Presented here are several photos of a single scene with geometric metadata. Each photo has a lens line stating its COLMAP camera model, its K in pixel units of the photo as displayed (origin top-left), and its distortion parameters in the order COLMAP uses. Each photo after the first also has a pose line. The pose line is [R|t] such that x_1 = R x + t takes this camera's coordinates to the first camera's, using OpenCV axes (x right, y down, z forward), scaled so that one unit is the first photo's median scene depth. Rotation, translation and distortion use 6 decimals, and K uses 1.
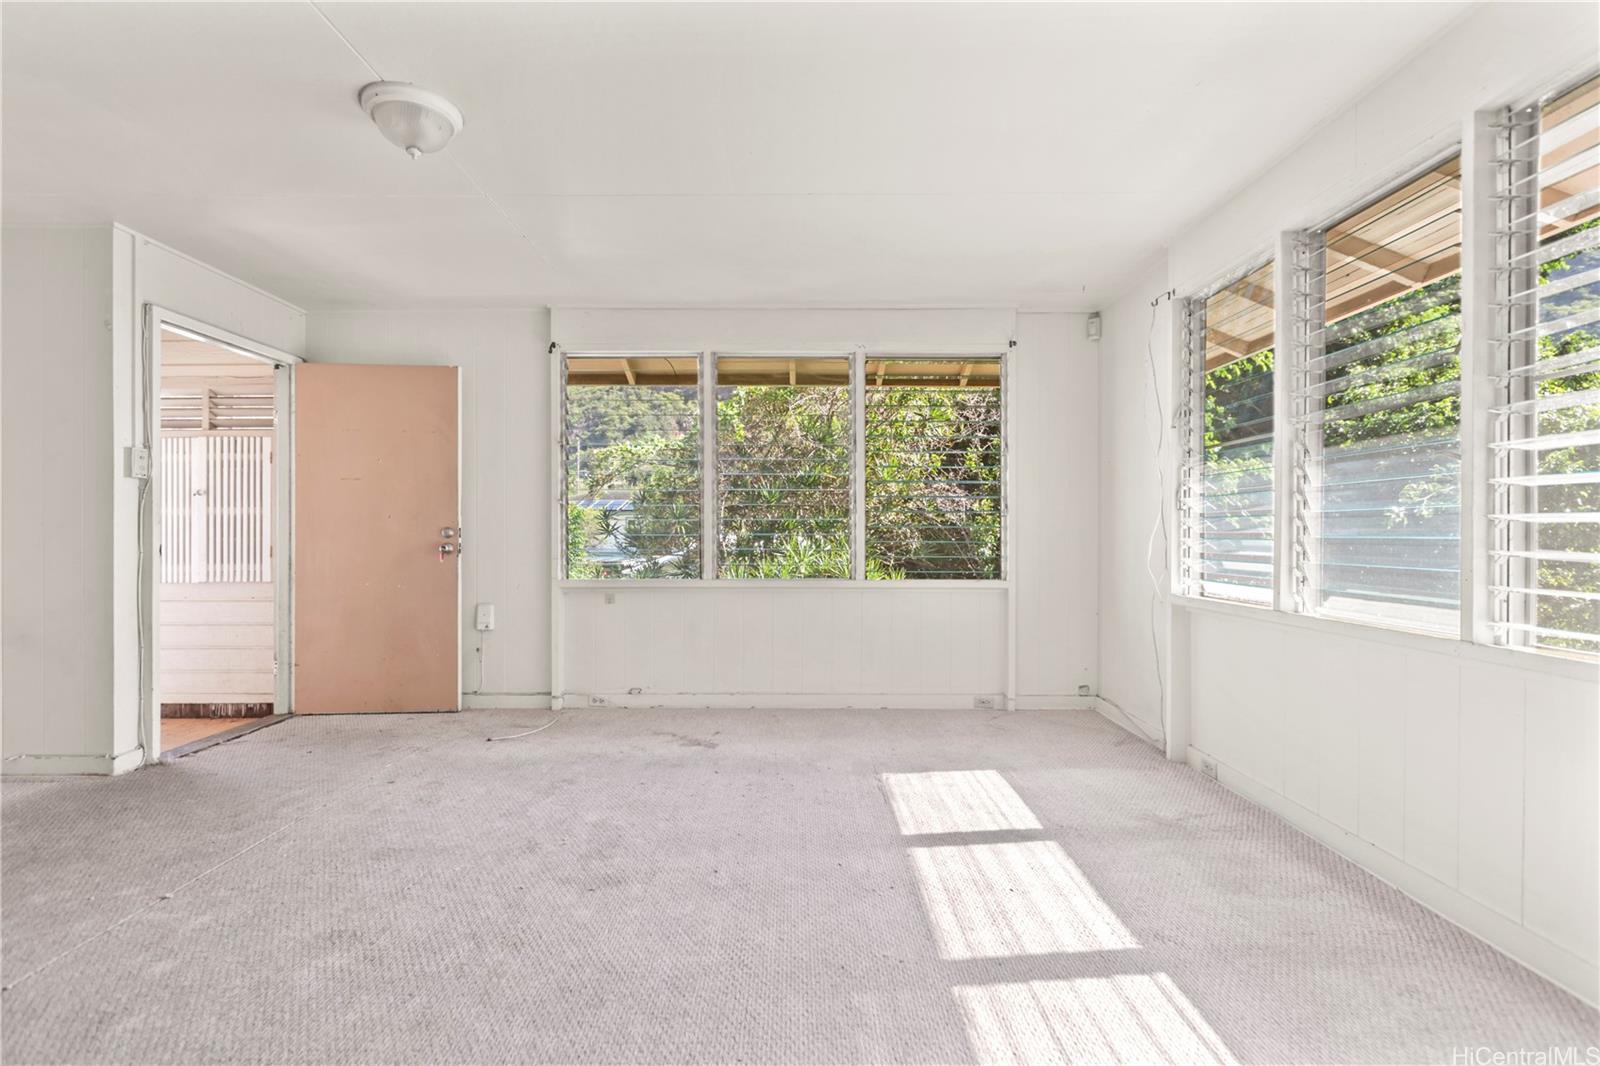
lens RADIAL K [[729.2, 0, 791.2], [0, 729.2, 536.4], [0, 0, 1]] dist [0.000723, -0.000004]
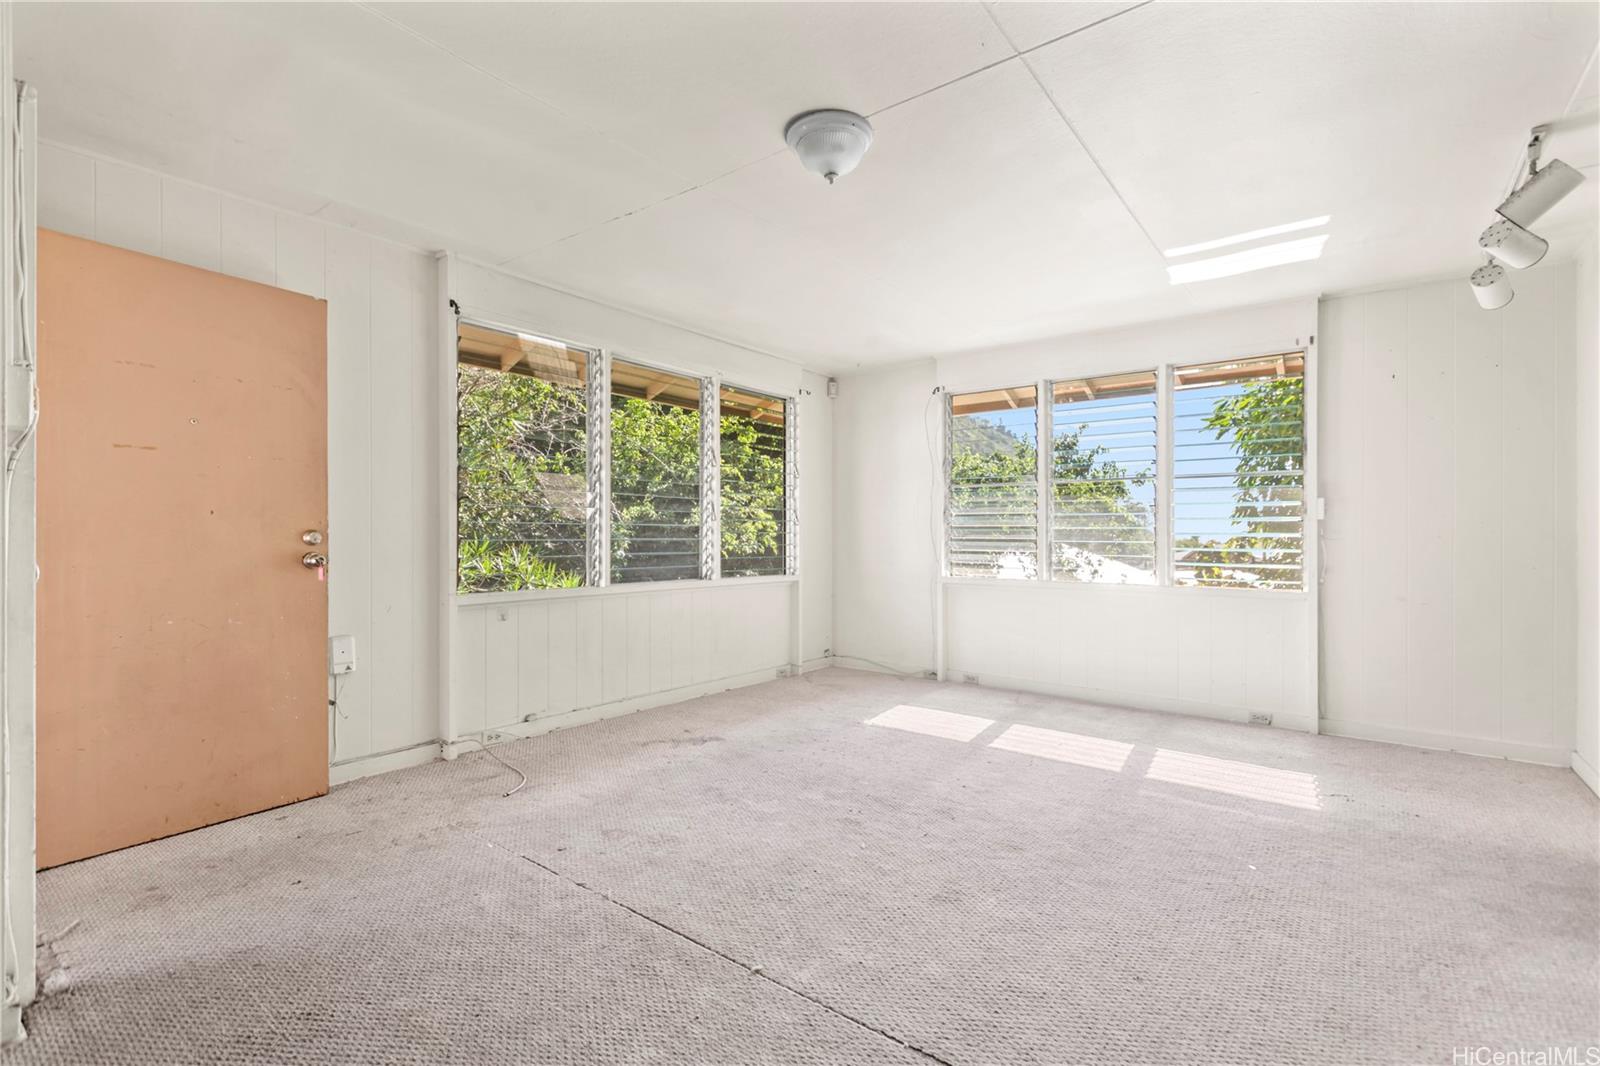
lens RADIAL K [[729.2, 0, 791.2], [0, 729.2, 536.4], [0, 0, 1]] dist [0.000723, -0.000004]
pose [[0.615613, 0.000814, 0.788048, -0.950435], [0.000418, 0.999999, -0.001360, -0.006812], [-0.788049, 0.001167, 0.615612, 0.280652]]
